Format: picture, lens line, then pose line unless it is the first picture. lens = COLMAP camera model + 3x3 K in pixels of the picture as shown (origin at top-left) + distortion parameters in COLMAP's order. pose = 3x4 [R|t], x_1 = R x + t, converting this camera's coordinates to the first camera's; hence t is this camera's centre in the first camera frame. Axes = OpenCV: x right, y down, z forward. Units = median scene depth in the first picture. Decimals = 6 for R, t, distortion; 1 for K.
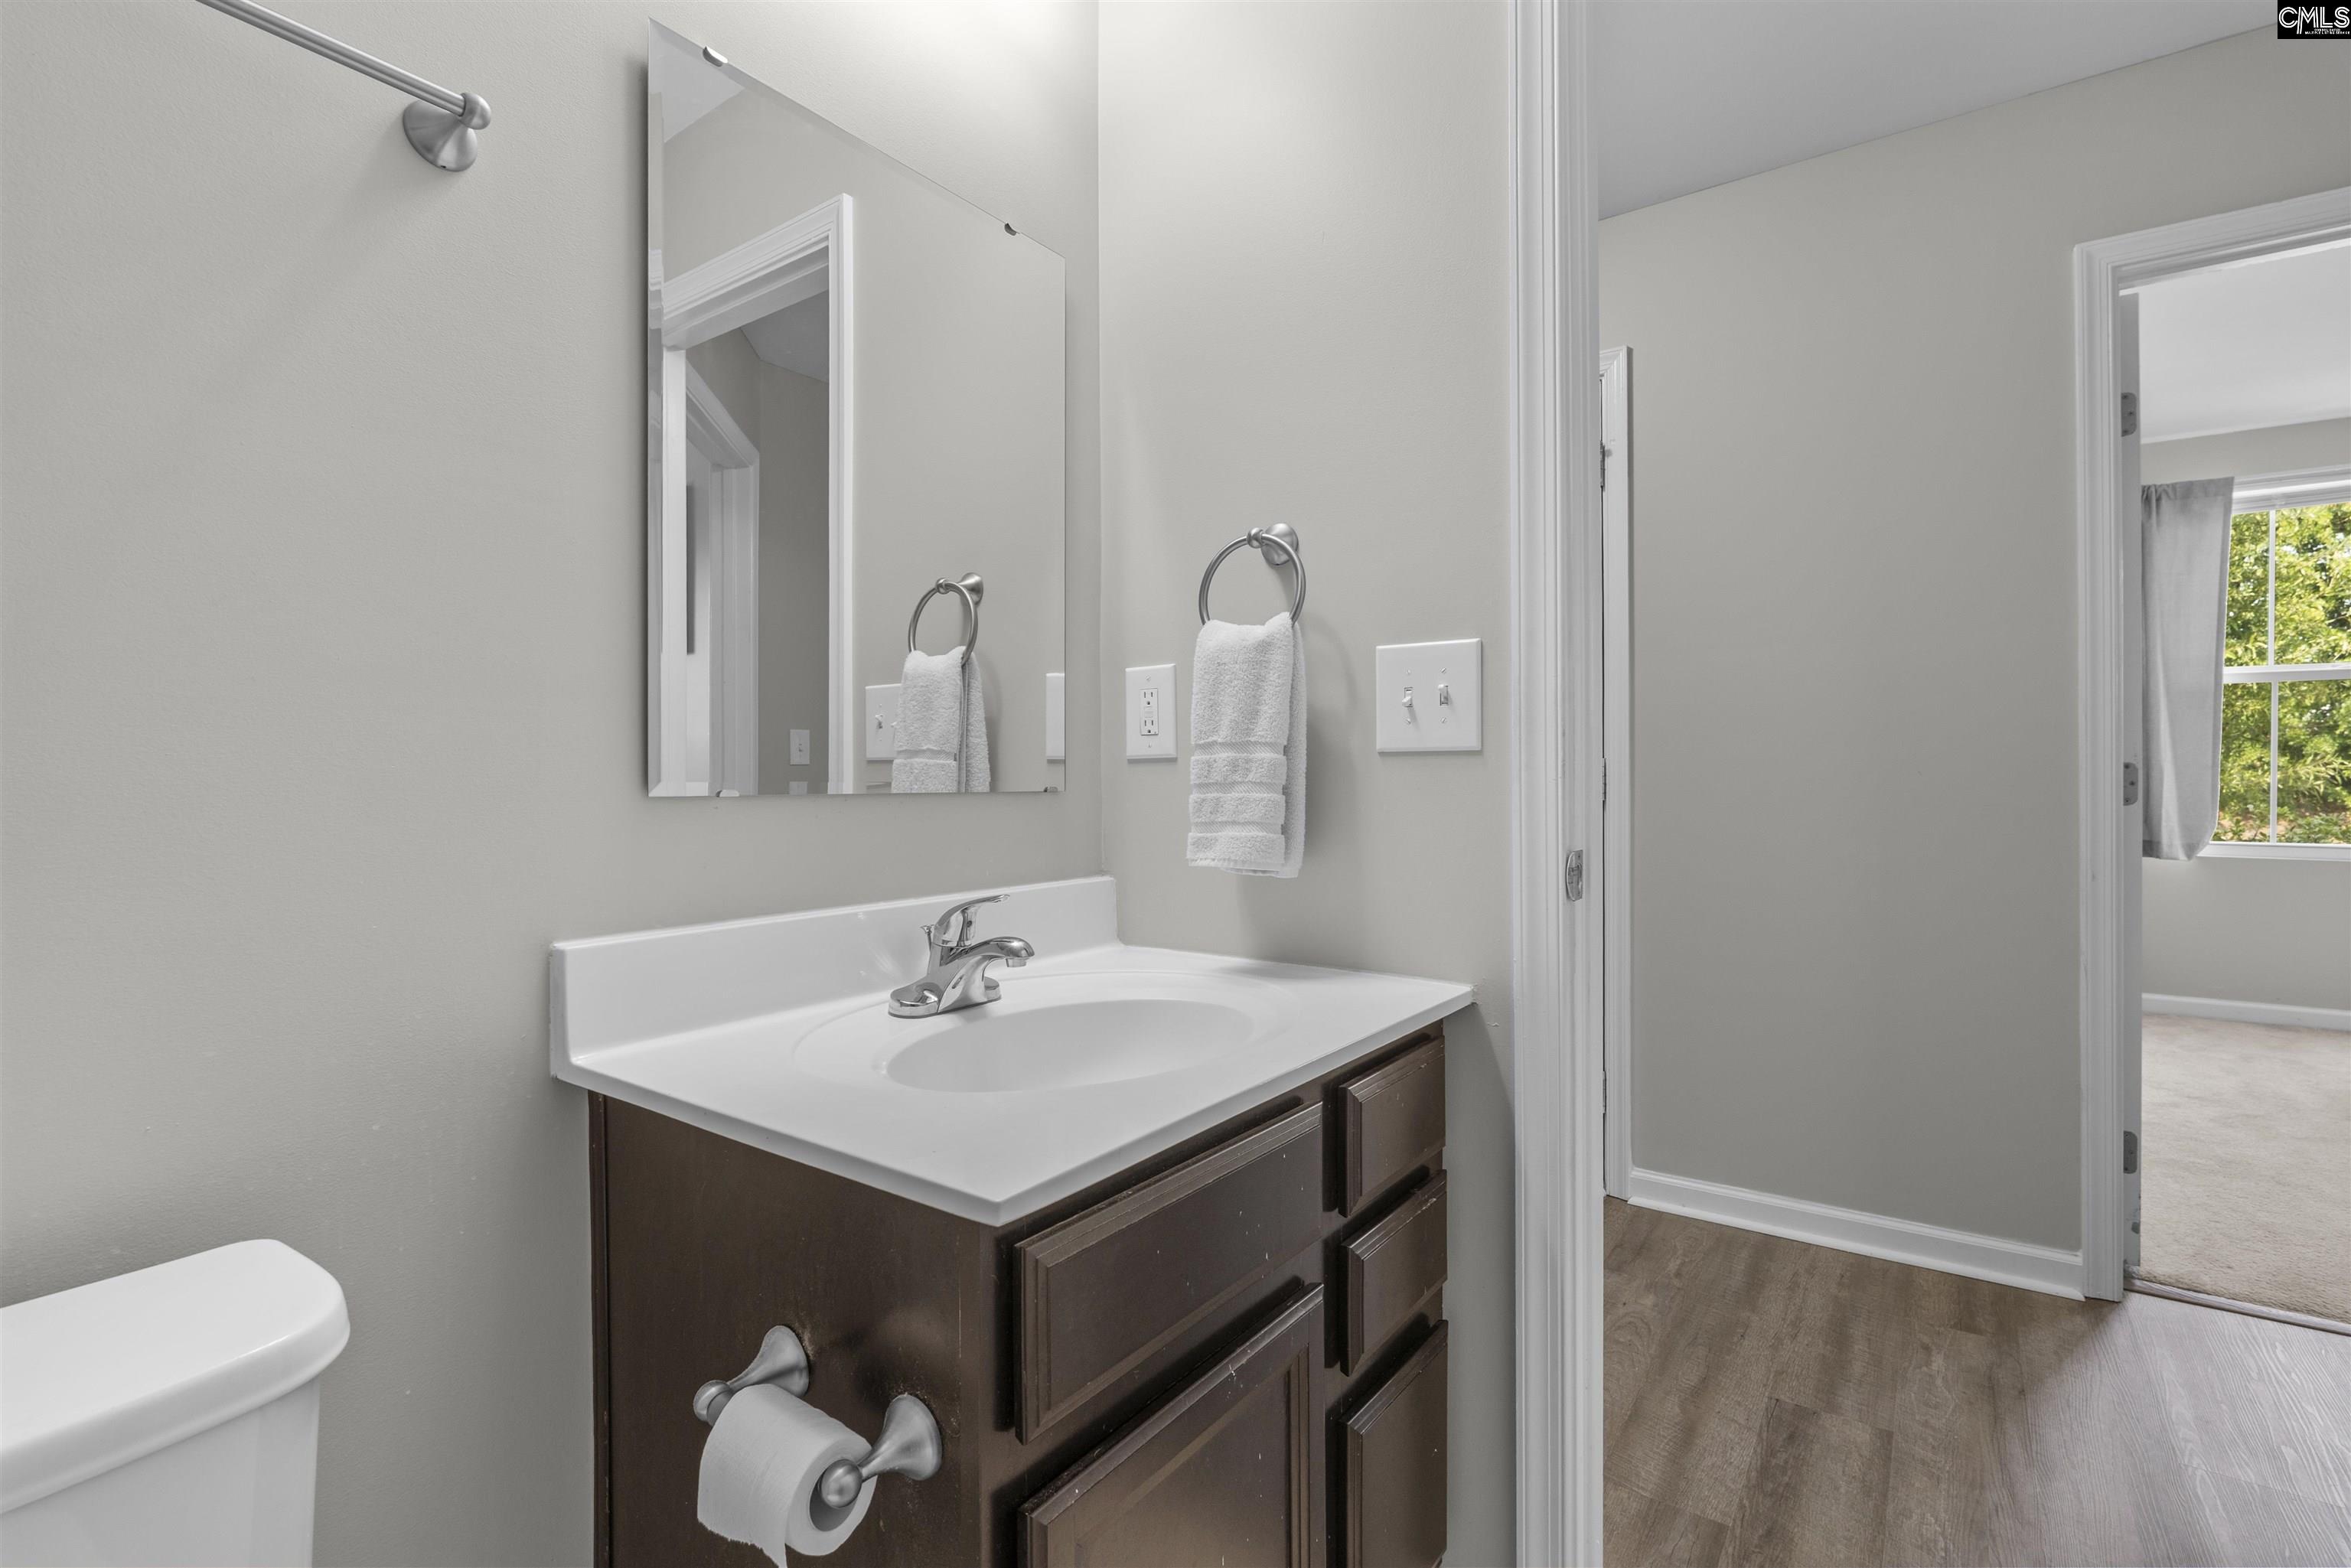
lens RADIAL K [[1086.9, 0, 1175.5], [0, 1086.9, 784.0], [0, 0, 1]] dist [-0.008038, 0.002060]
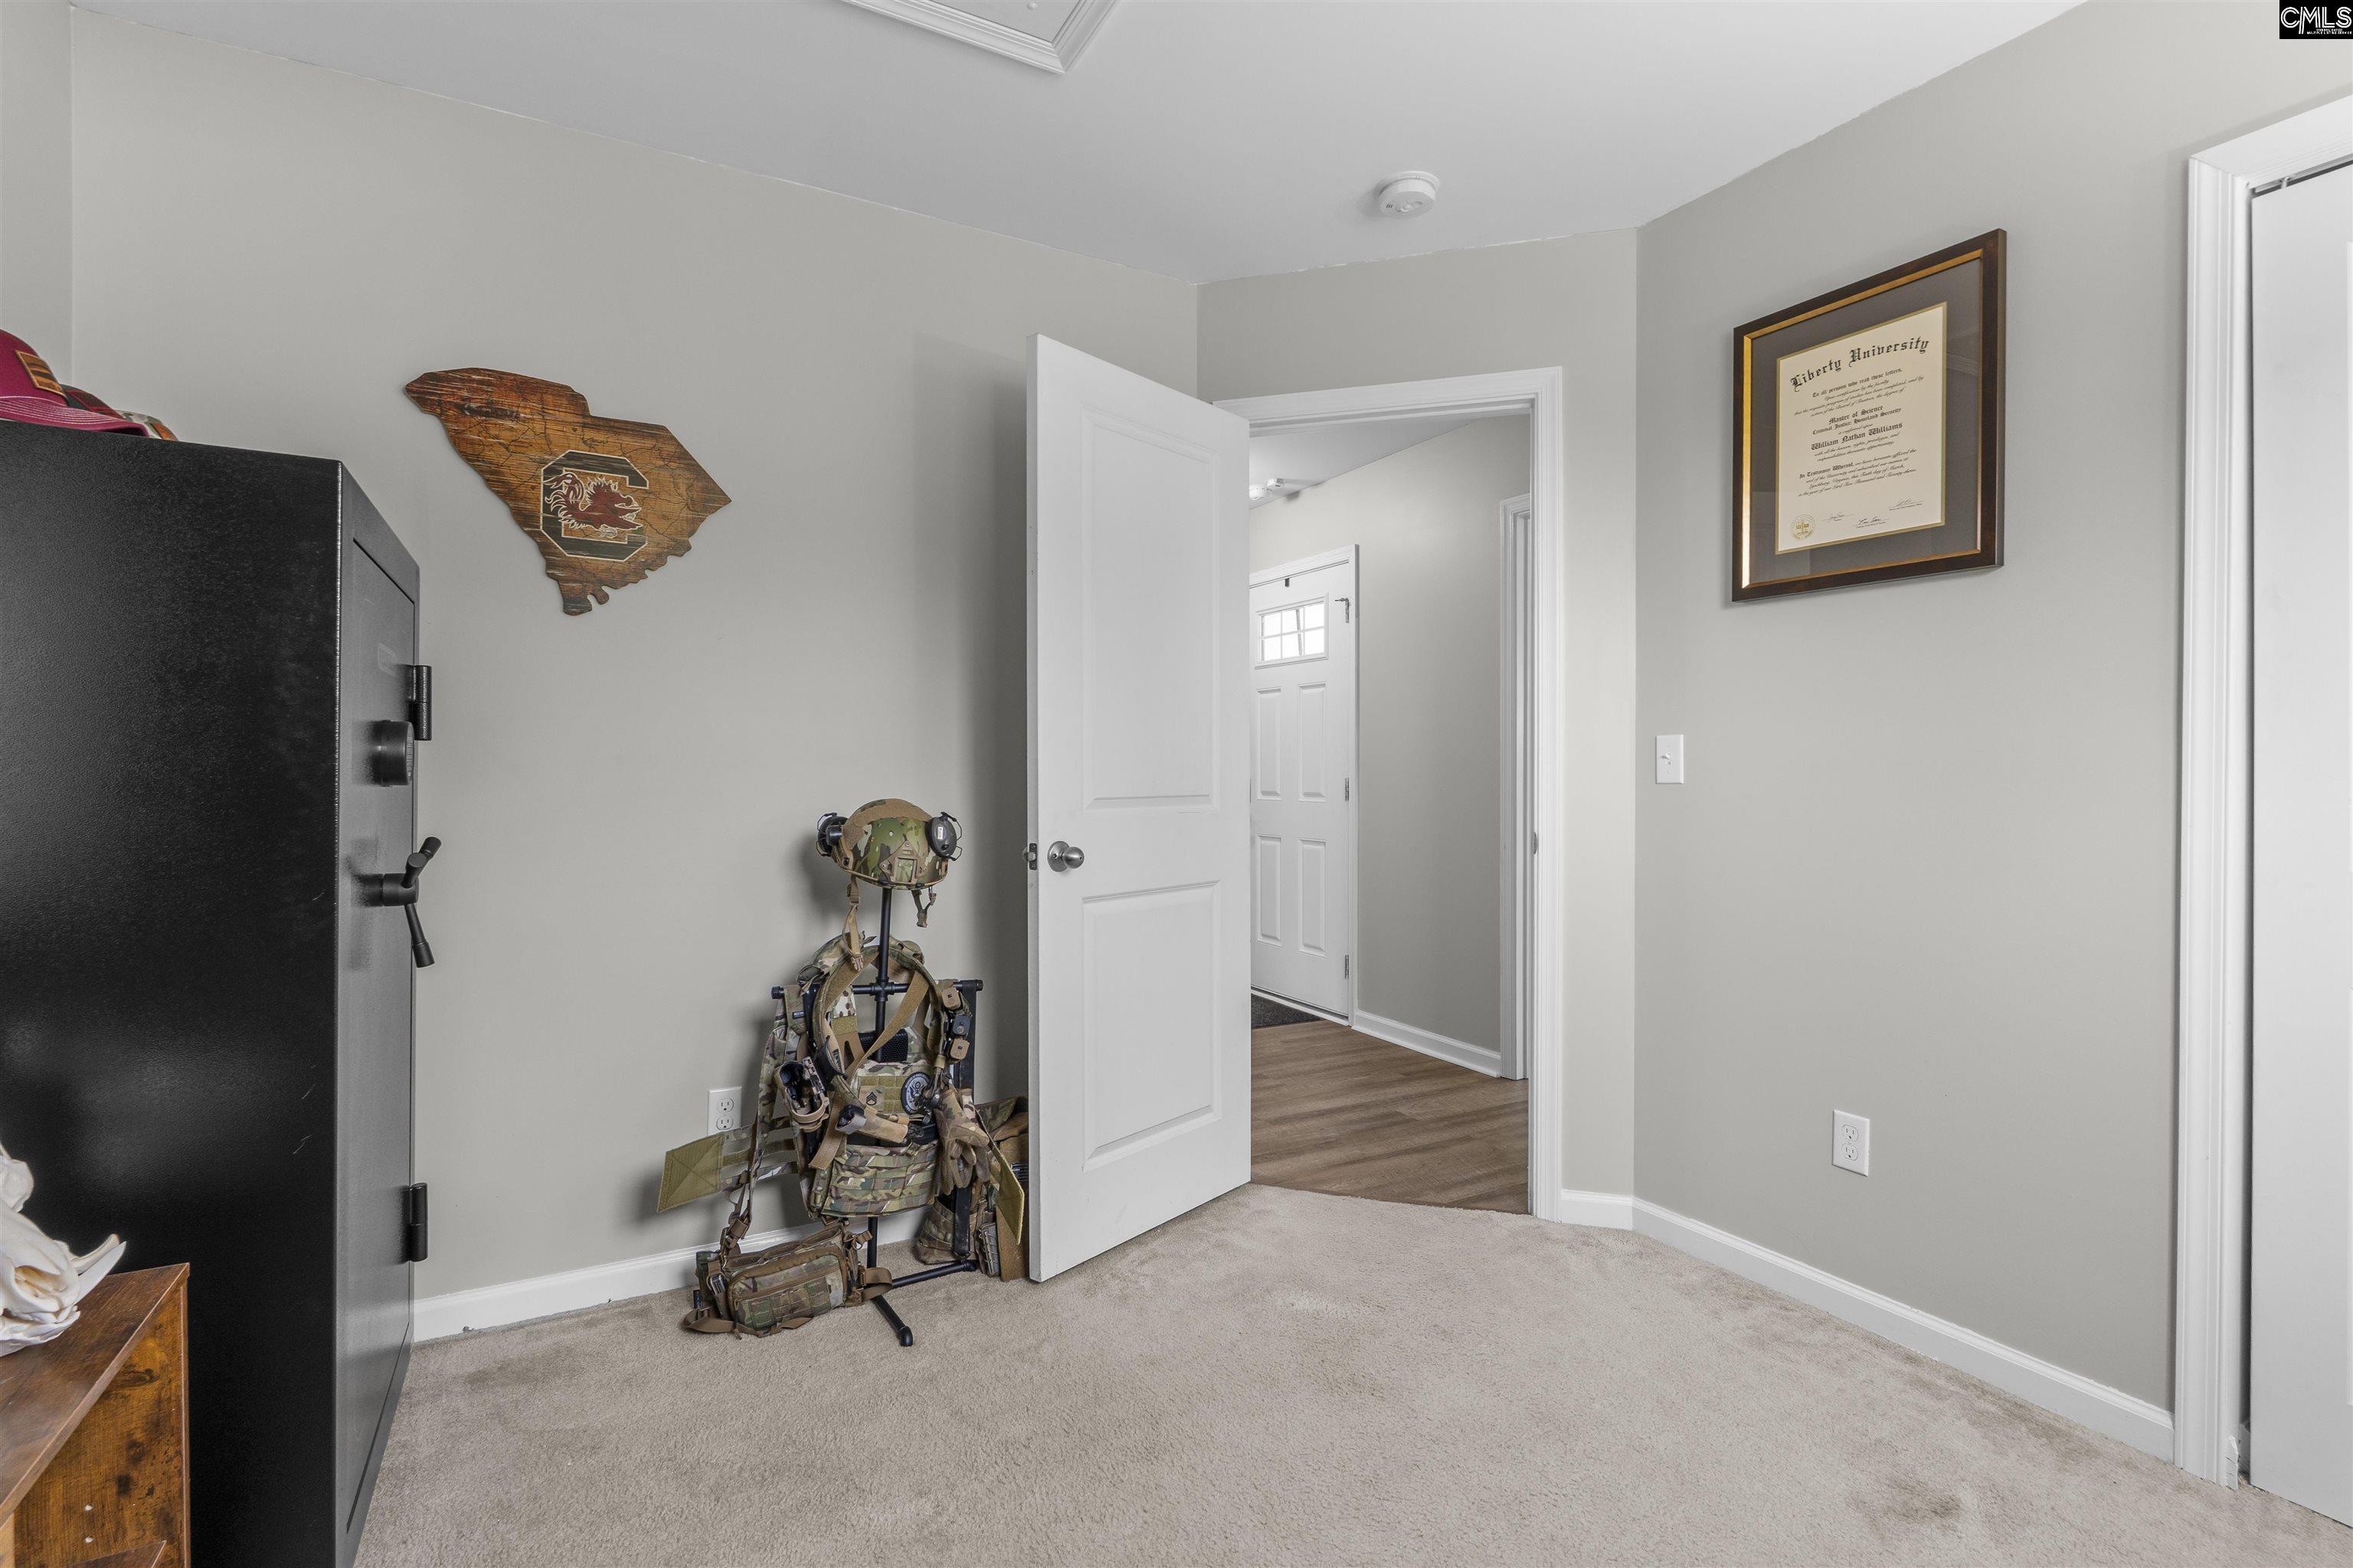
lens RADIAL K [[1087.9, 0, 1176.5], [0, 1087.9, 784.0], [0, 0, 1]] dist [-0.008038, 0.002060]
pose [[0.905889, 0.008125, -0.423437, 1.117231], [-0.004655, 0.999947, 0.009229, -0.036233], [0.423489, -0.006390, 0.905879, -0.898457]]
